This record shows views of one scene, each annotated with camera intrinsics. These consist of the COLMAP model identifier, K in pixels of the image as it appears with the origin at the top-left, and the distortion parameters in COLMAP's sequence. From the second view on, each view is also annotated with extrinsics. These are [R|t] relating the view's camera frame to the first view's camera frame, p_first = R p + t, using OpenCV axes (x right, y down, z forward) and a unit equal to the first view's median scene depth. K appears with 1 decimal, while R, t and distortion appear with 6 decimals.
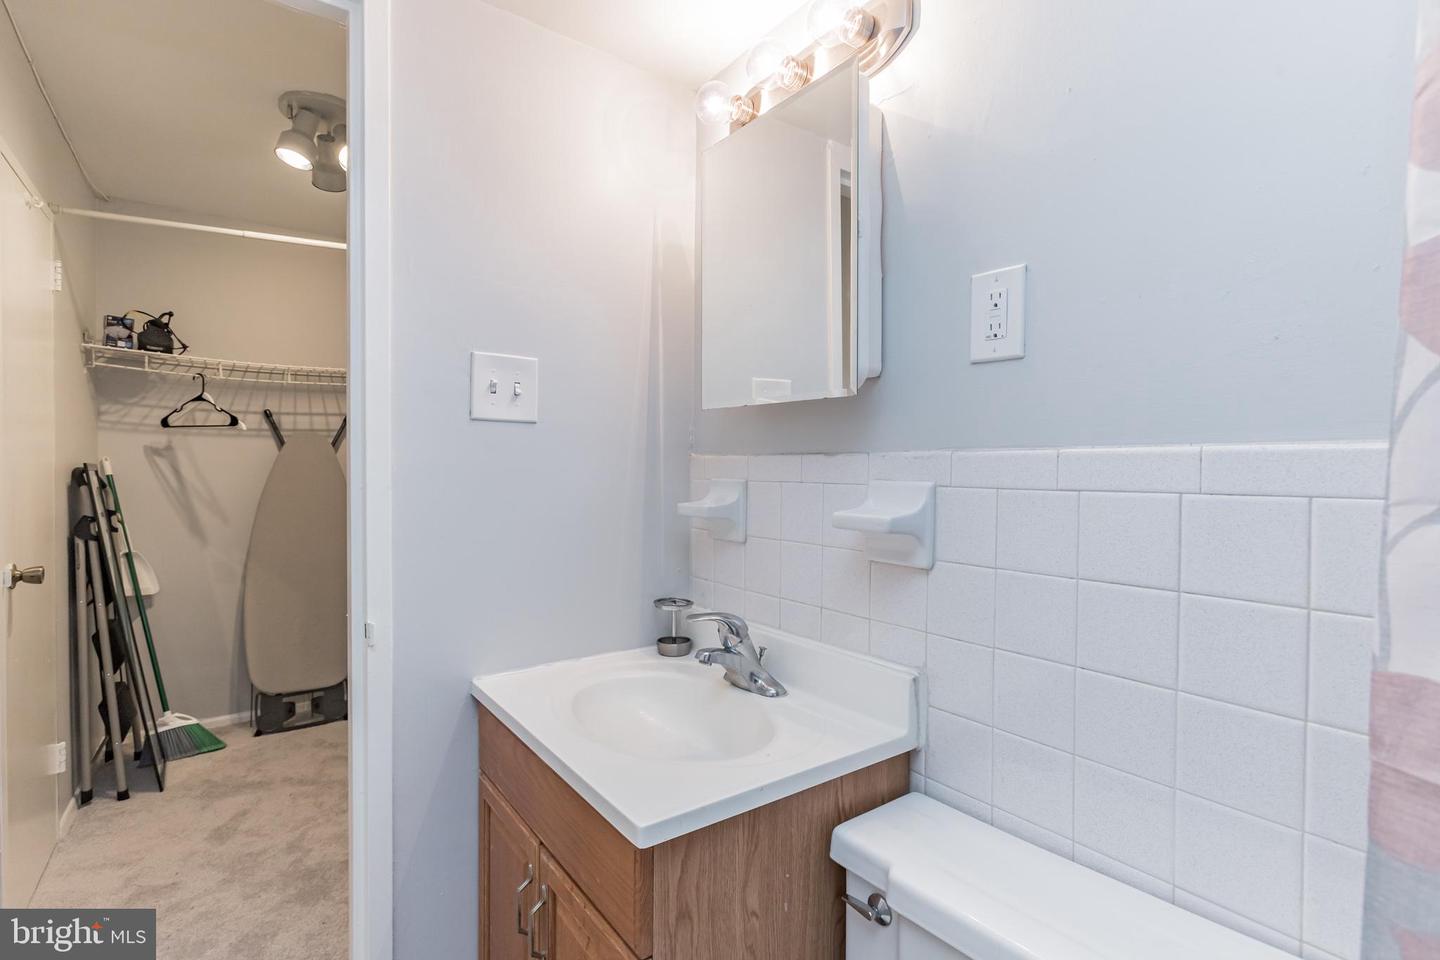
lens RADIAL K [[698.1, 0, 712.0], [0, 698.1, 482.2], [0, 0, 1]] dist [-0.005076, 0.000051]
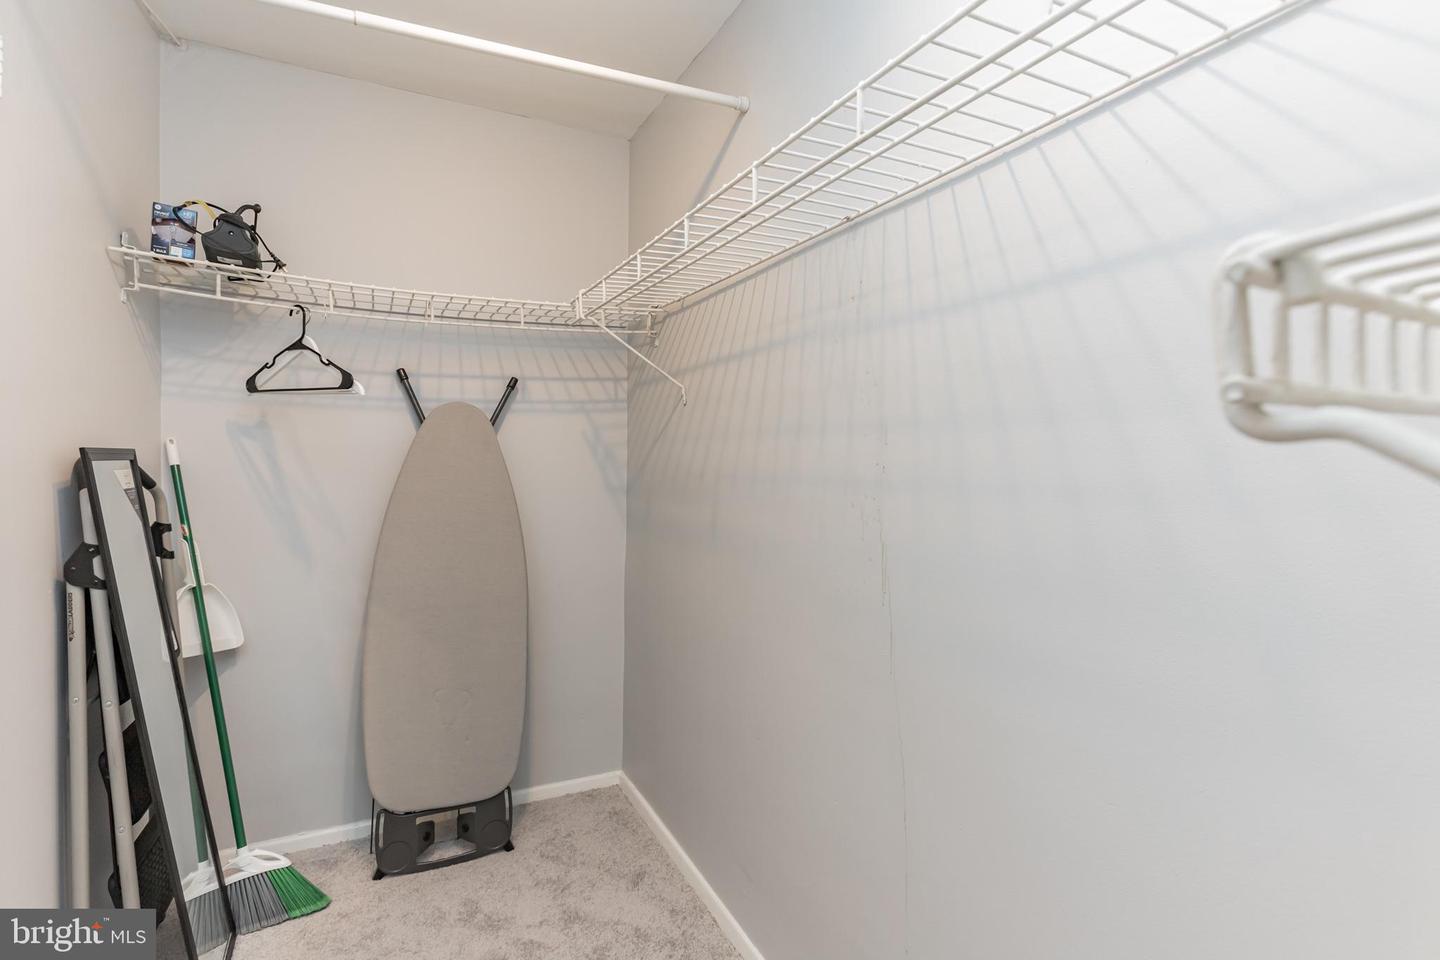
lens RADIAL K [[698.1, 0, 725.6], [0, 698.1, 467.3], [0, 0, 1]] dist [-0.005076, 0.000051]
pose [[0.989144, 0.014712, -0.146211, -0.261504], [-0.014876, 0.999889, -0.000025, -0.016364], [0.146194, 0.002200, 0.989253, 0.433472]]
